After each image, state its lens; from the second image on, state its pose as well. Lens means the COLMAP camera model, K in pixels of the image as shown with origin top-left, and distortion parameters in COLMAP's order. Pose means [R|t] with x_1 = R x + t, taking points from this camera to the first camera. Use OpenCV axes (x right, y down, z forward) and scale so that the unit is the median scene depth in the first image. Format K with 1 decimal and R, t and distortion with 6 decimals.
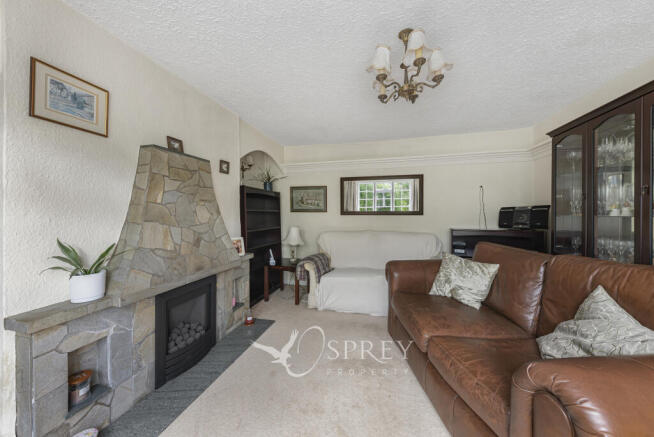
lens RADIAL K [[226.7, 0, 338.3], [0, 226.7, 215.4], [0, 0, 1]] dist [0.013937, -0.000957]
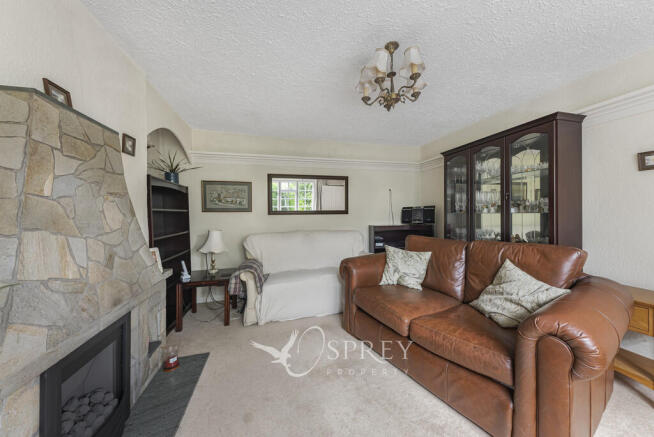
lens RADIAL K [[226.7, 0, 331.1], [0, 226.7, 213.4], [0, 0, 1]] dist [0.013937, -0.000957]
pose [[0.878117, -0.009345, 0.478356, -0.358002], [0.012881, 0.999909, -0.004112, -0.000736], [-0.478273, 0.009772, 0.878157, 0.144550]]
